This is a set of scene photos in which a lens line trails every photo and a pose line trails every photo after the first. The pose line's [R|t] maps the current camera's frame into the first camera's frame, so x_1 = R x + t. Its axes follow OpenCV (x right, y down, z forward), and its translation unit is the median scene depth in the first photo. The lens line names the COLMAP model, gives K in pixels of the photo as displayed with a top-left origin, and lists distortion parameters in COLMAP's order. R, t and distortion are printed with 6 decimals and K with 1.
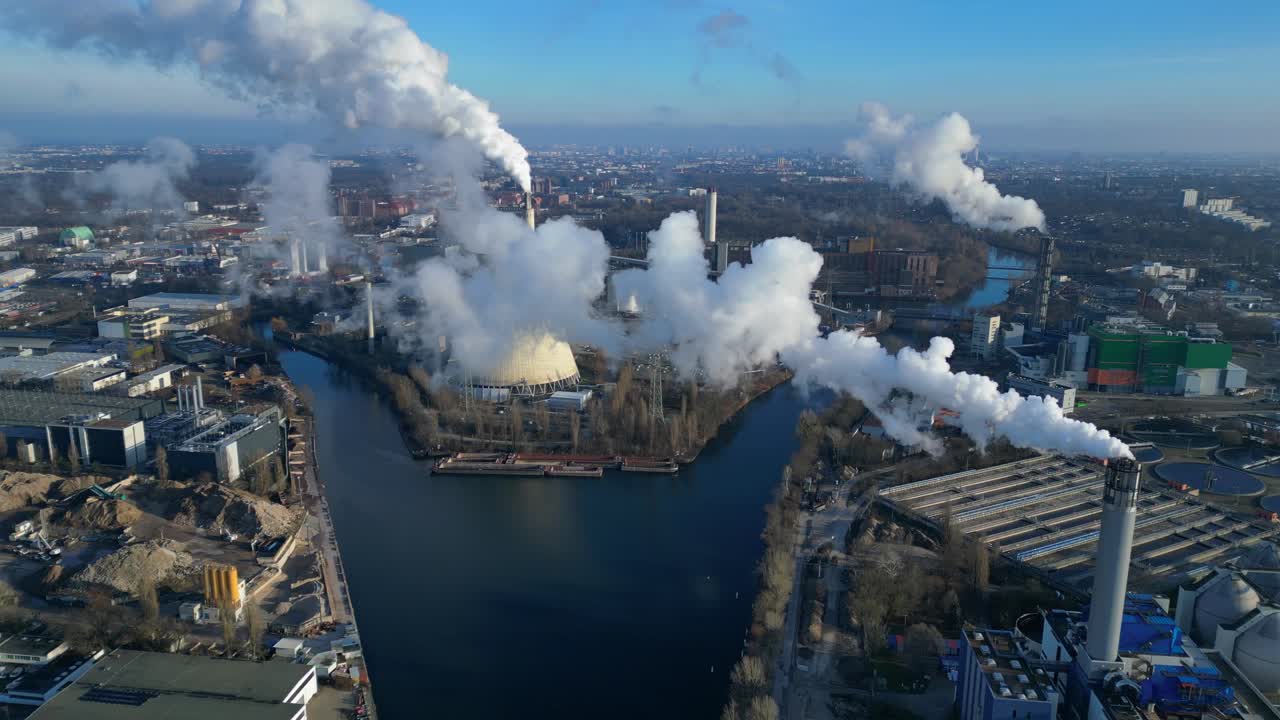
lens RADIAL K [[934.3, 0, 640.0], [0, 934.3, 360.0], [0, 0, 1]] dist [0.080991, -0.080356]
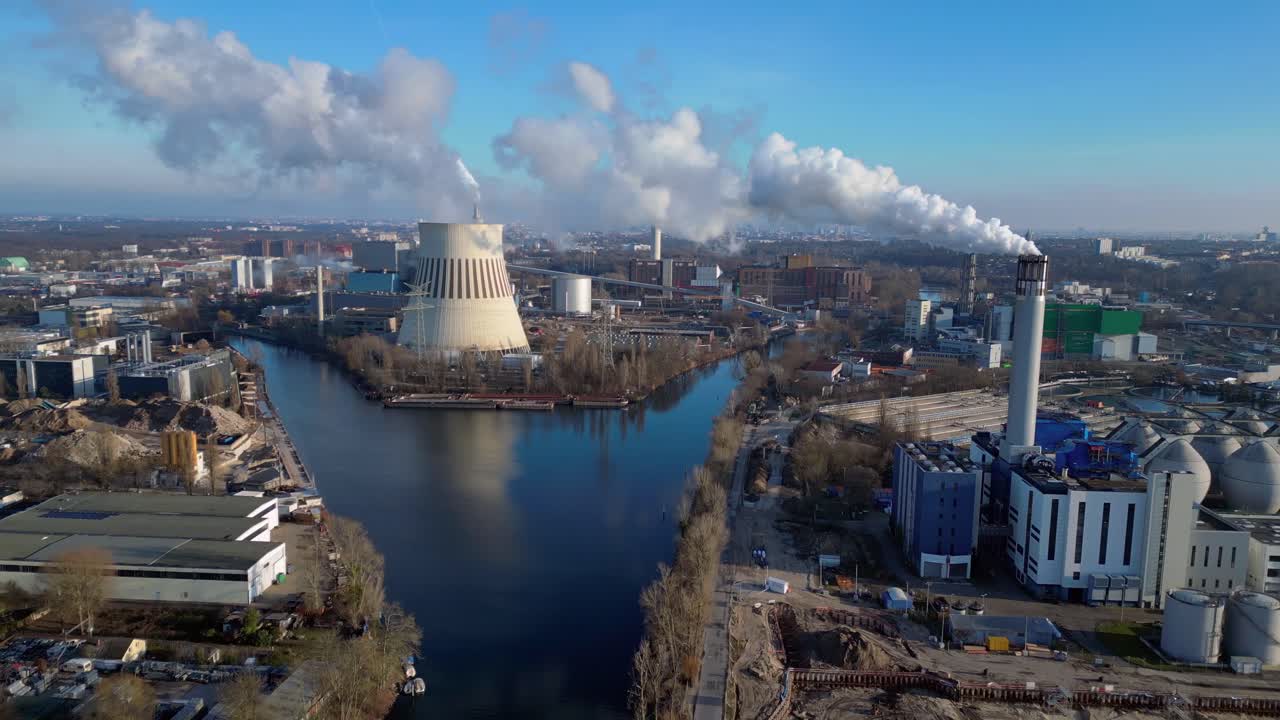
lens RADIAL K [[934.3, 0, 640.0], [0, 934.3, 360.0], [0, 0, 1]] dist [0.080991, -0.080356]
pose [[0.998225, -0.002529, 0.059502, -0.007413], [0.007505, 0.996476, -0.083543, 0.159668], [-0.059081, 0.083841, 0.994726, -0.031551]]
